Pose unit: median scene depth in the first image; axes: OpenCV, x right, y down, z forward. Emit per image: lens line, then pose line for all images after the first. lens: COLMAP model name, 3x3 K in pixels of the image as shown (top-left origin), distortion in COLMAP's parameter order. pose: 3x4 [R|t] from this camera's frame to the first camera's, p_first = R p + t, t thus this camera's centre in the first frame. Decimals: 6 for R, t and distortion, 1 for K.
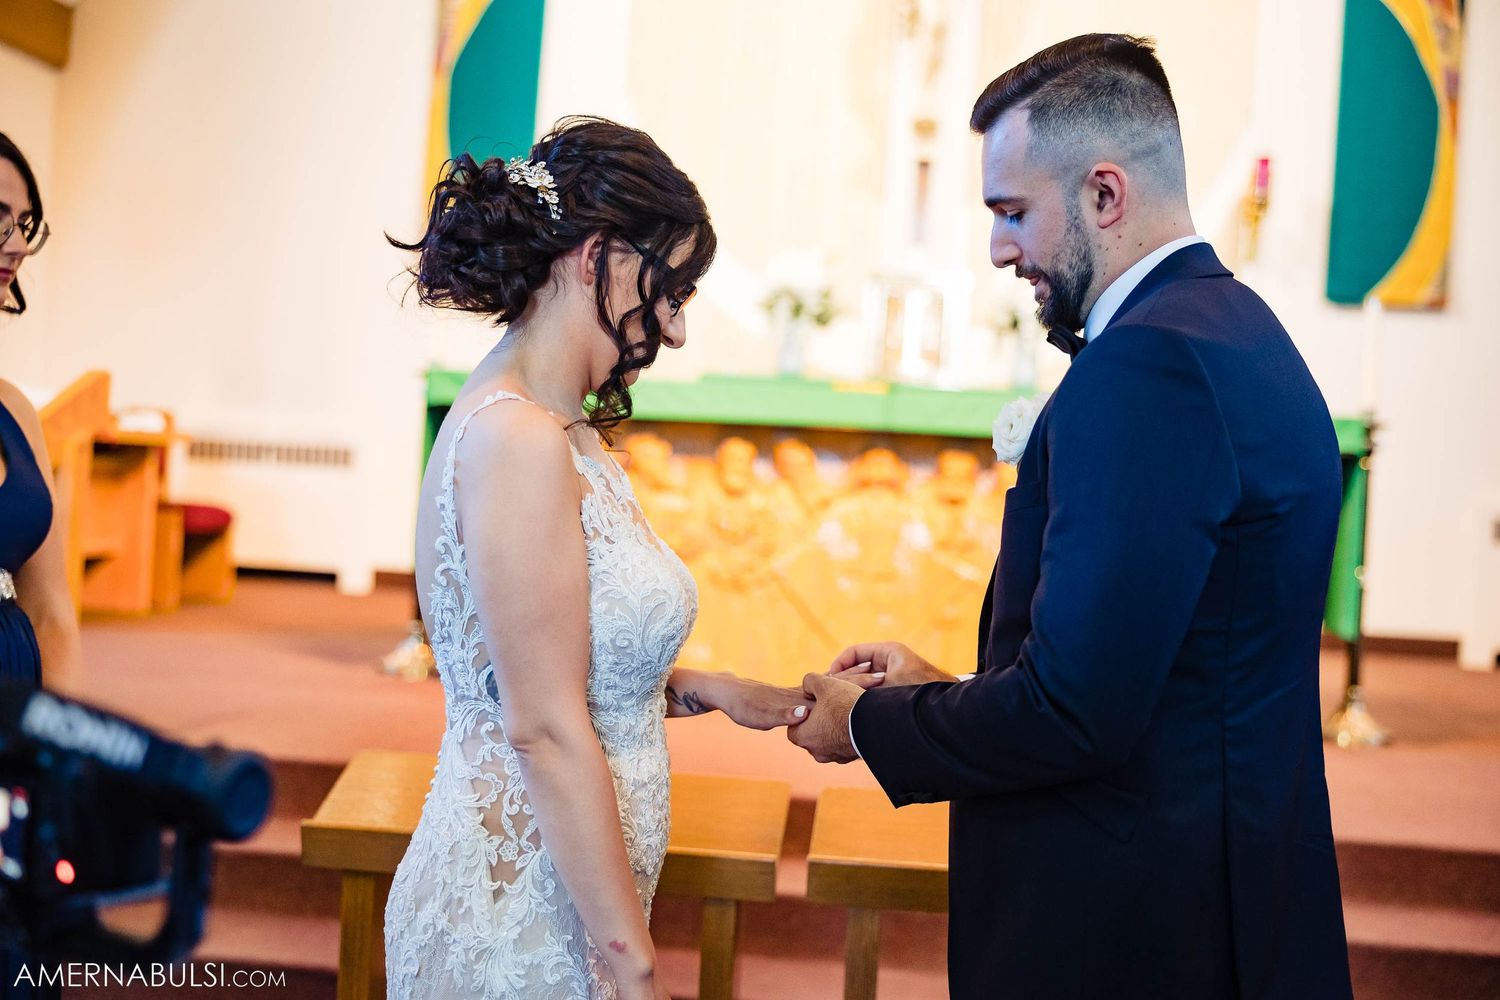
lens RADIAL K [[1889.3, 0, 750.0], [0, 1889.3, 500.0], [0, 0, 1]] dist [0.212765, -0.715678]
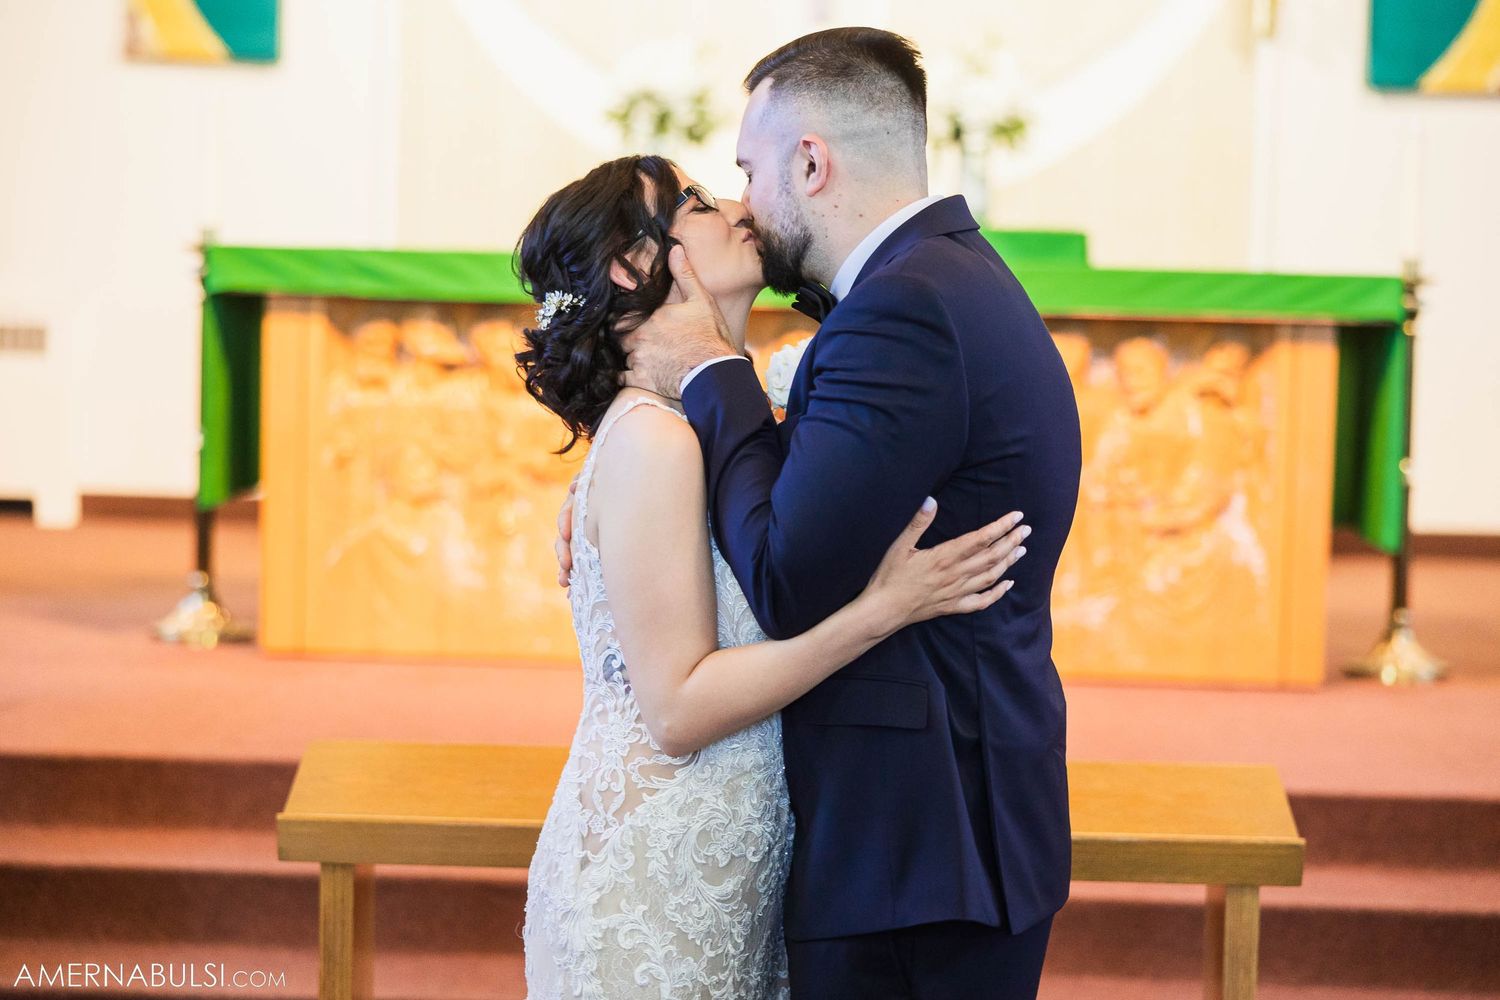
lens RADIAL K [[2960.7, 0, 750.0], [0, 2960.7, 500.0], [0, 0, 1]] dist [-0.456635, 4.889539]
pose [[0.996481, -0.034353, 0.076455, -0.043273], [0.029960, 0.997874, 0.057882, -0.025577], [-0.078281, -0.055387, 0.995392, -0.180302]]
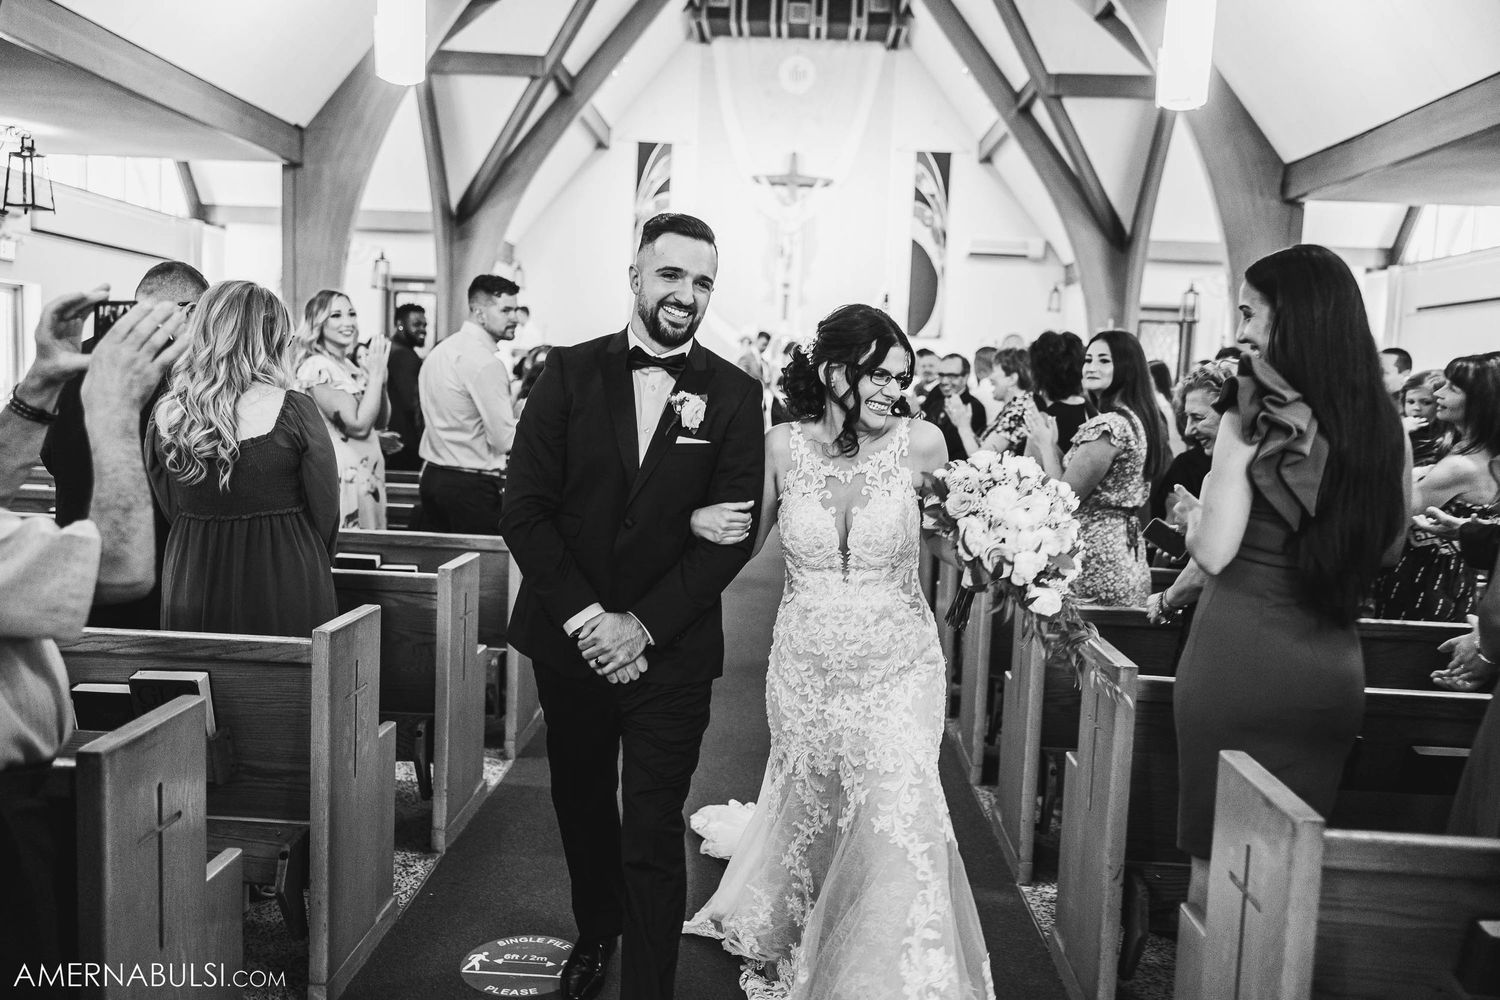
lens RADIAL K [[1213.8, 0, 750.0], [0, 1213.8, 500.0], [0, 0, 1]] dist [0.031948, 0.001517]
pose [[0.997202, -0.024001, 0.070800, -0.179789], [0.018351, 0.996675, 0.079390, 0.011448], [-0.072470, -0.077869, 0.994326, -1.565474]]
